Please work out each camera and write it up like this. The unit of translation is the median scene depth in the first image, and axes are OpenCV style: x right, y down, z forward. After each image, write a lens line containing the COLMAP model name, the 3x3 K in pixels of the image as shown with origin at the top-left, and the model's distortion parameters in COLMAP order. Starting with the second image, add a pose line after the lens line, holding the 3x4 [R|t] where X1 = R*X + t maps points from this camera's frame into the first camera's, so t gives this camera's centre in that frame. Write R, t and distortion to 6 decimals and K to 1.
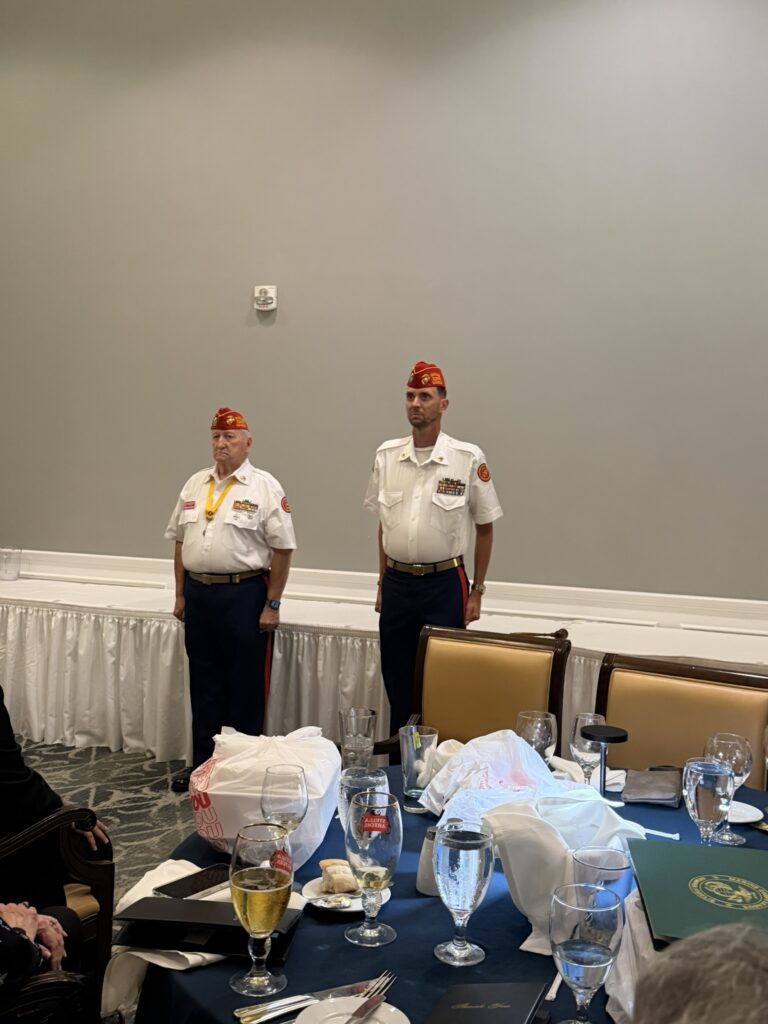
lens RADIAL K [[1051.4, 0, 378.4], [0, 1051.4, 503.3], [0, 0, 1]] dist [0.051560, 0.000000]
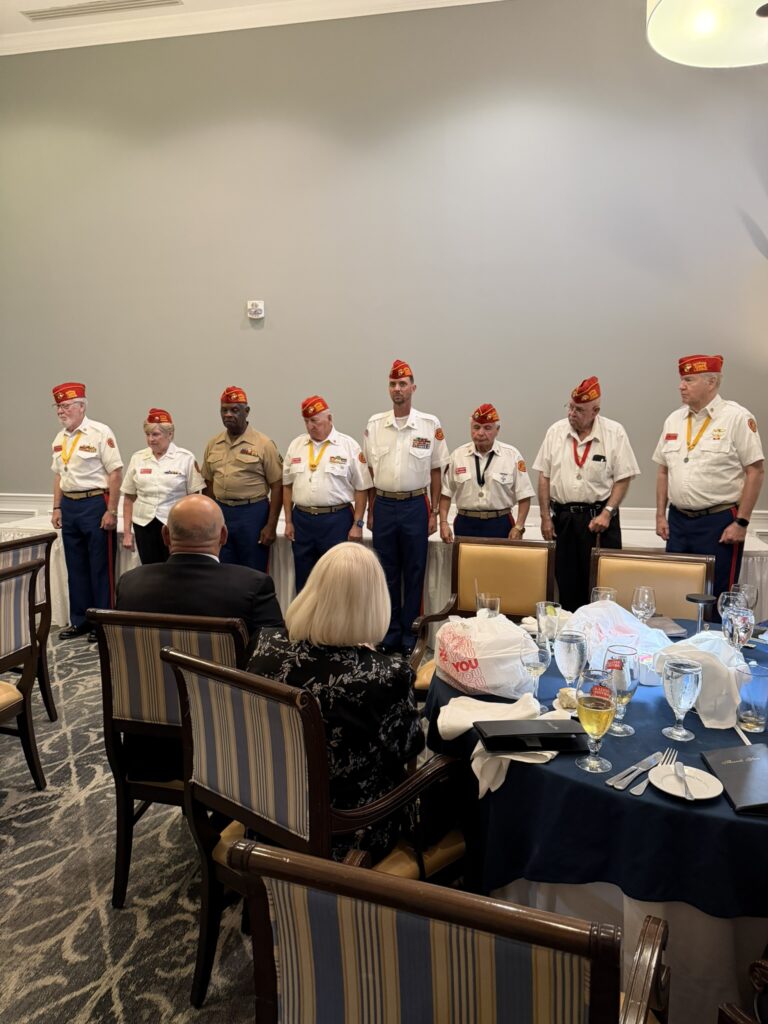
lens RADIAL K [[709.1, 0, 395.1], [0, 709.1, 503.6], [0, 0, 1]] dist [0.017521, -0.022312]
pose [[0.971159, -0.025982, 0.237011, -0.396033], [0.008390, 0.997153, 0.074933, -0.012145], [-0.238283, -0.070783, 0.968613, 0.043927]]
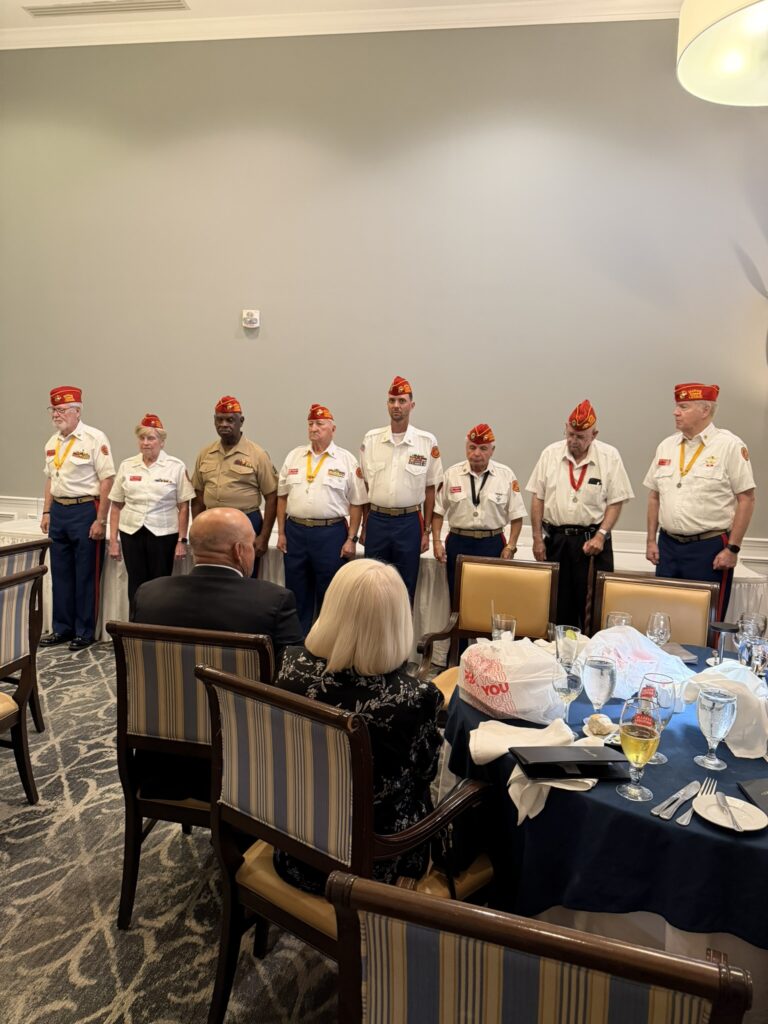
lens RADIAL K [[709.1, 0, 402.8], [0, 709.1, 510.2], [0, 0, 1]] dist [0.017521, -0.022312]
pose [[0.961362, 0.008391, 0.275160, -0.433668], [-0.026801, 0.997640, 0.063214, -0.015409], [-0.273980, -0.068146, 0.959318, 0.057304]]
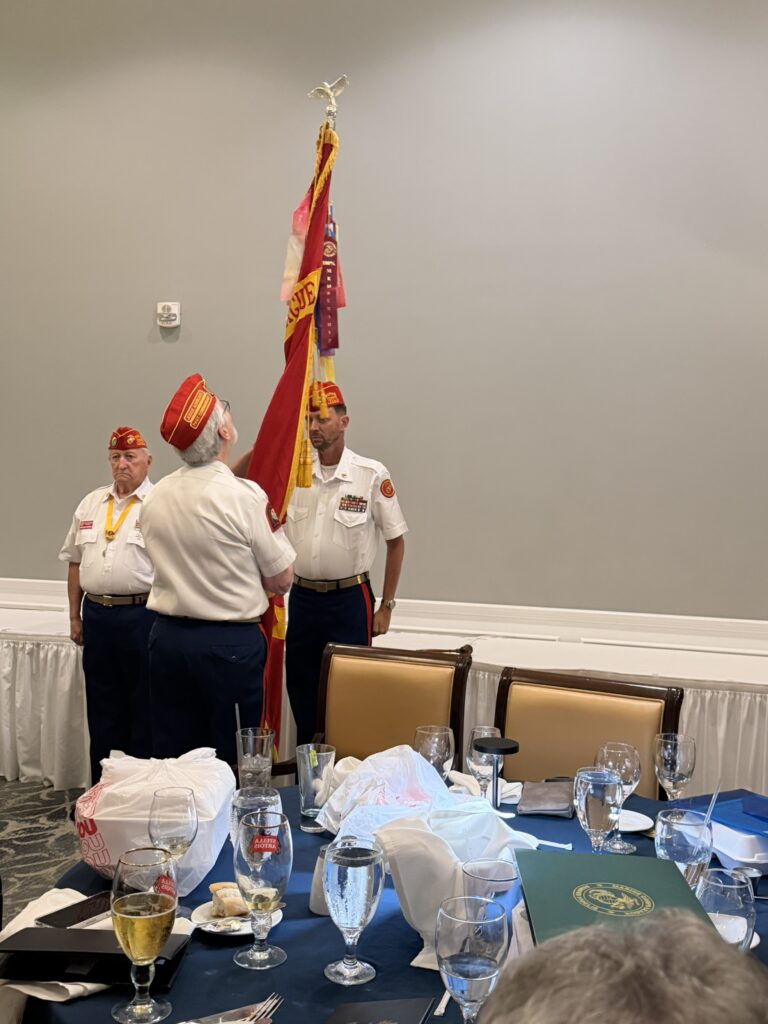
lens RADIAL K [[1051.4, 0, 385.6], [0, 1051.4, 508.9], [0, 0, 1]] dist [0.051560, 0.000000]
pose [[0.996086, -0.005327, 0.088224, 0.017731], [0.006533, 0.999889, -0.013386, 0.004125], [-0.088143, 0.013910, 0.996011, 0.004216]]
